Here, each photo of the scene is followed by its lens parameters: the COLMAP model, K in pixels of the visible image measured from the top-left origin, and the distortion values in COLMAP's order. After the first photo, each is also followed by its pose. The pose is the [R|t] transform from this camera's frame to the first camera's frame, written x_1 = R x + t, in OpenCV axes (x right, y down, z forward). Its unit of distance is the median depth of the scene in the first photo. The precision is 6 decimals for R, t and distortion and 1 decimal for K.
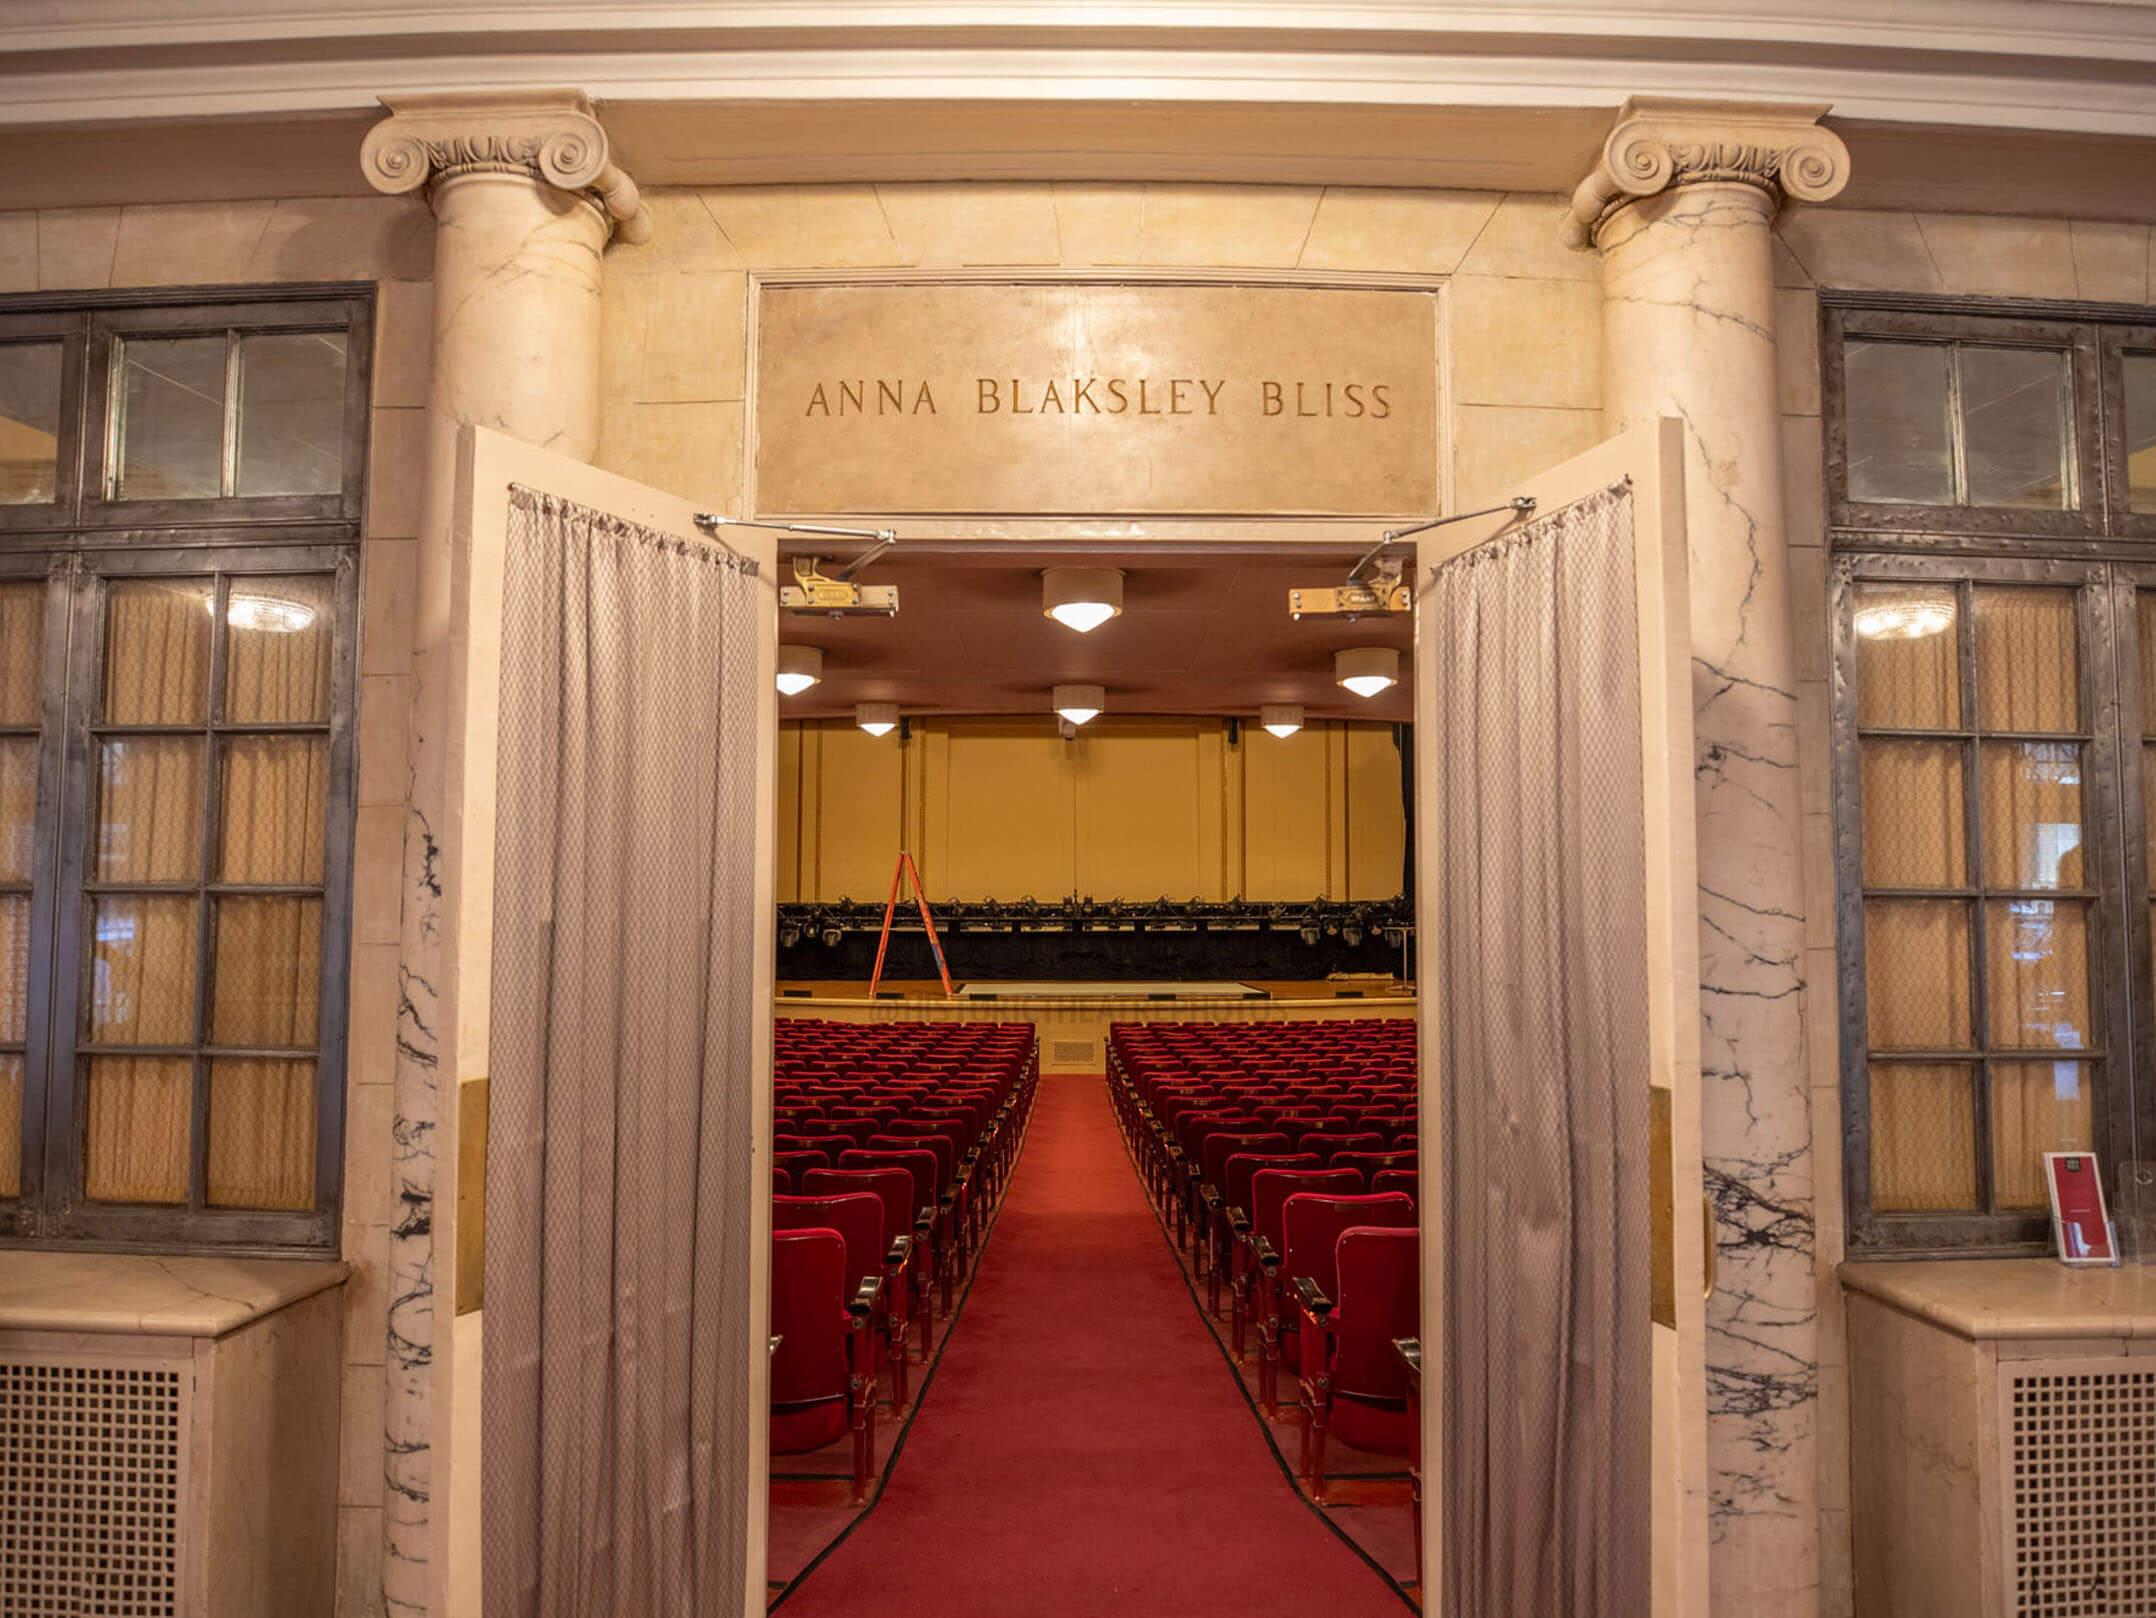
lens RADIAL K [[1392.3, 0, 862.3], [0, 1392.3, 827.2], [0, 0, 1]] dist [-0.029698, 0.002954]
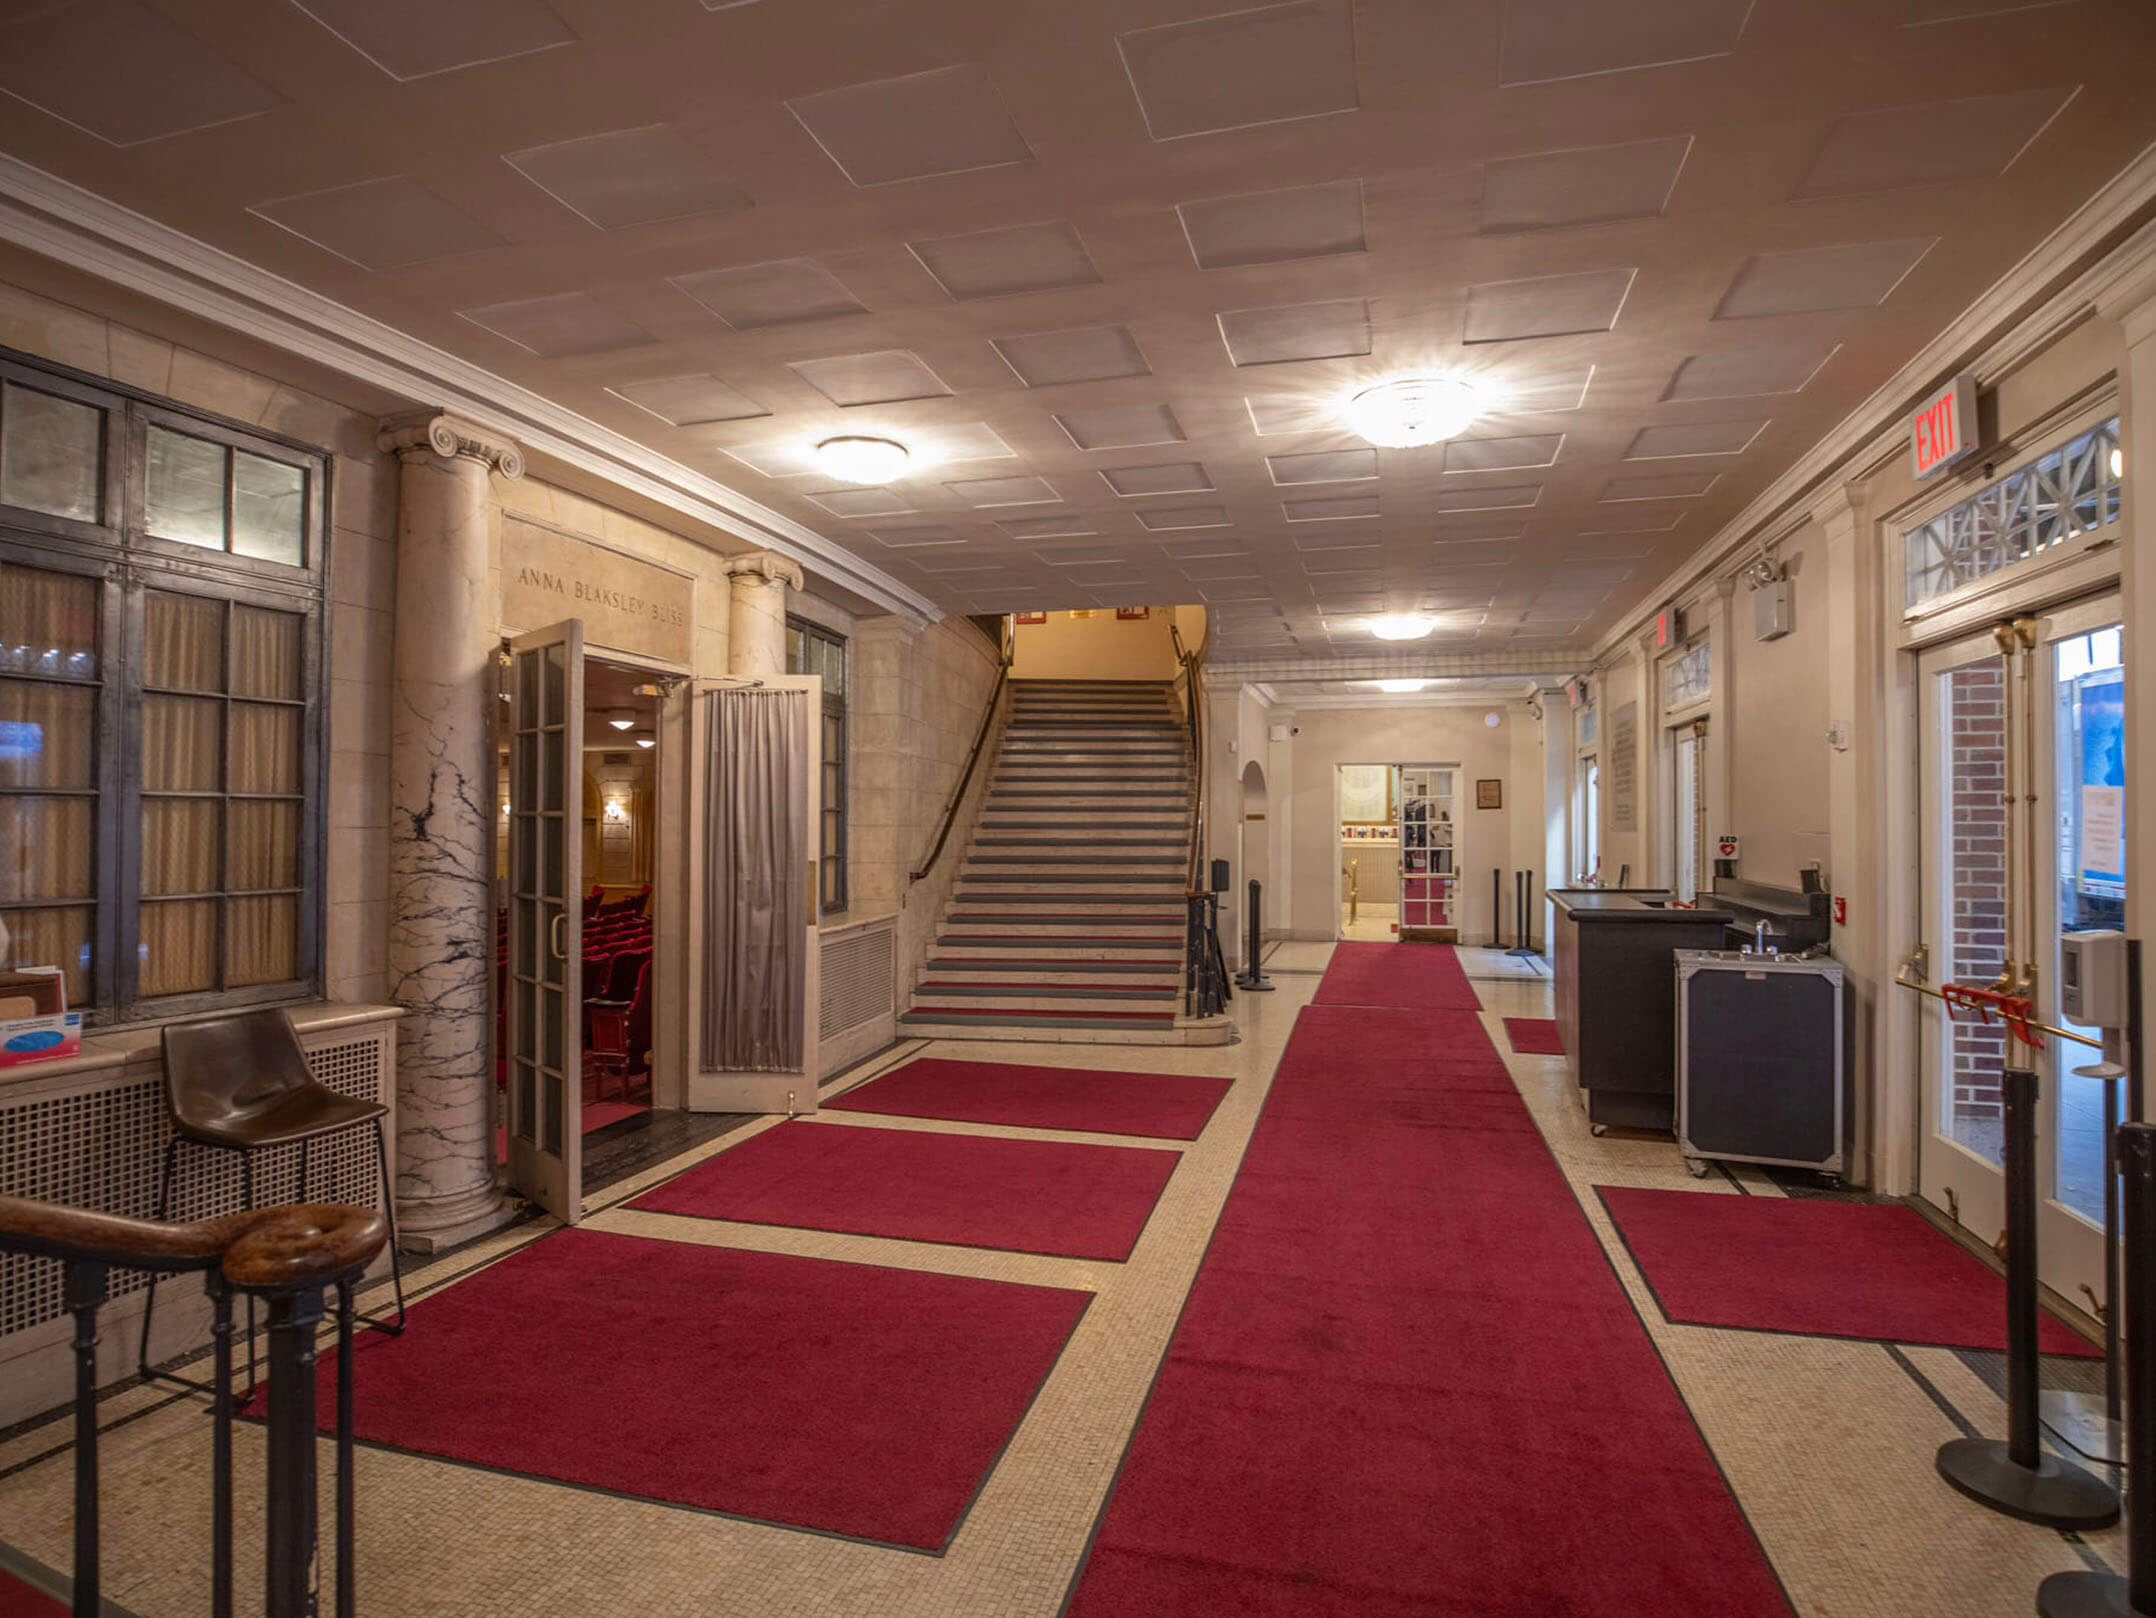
lens RADIAL K [[1155.5, 0, 1082.1], [0, 1155.5, 803.5], [0, 0, 1]] dist [-0.023868, 0.002734]
pose [[0.262187, 0.013043, 0.964929, -1.521306], [-0.064083, 0.997937, 0.003924, -0.015295], [-0.962887, -0.062864, 0.262482, -0.332694]]
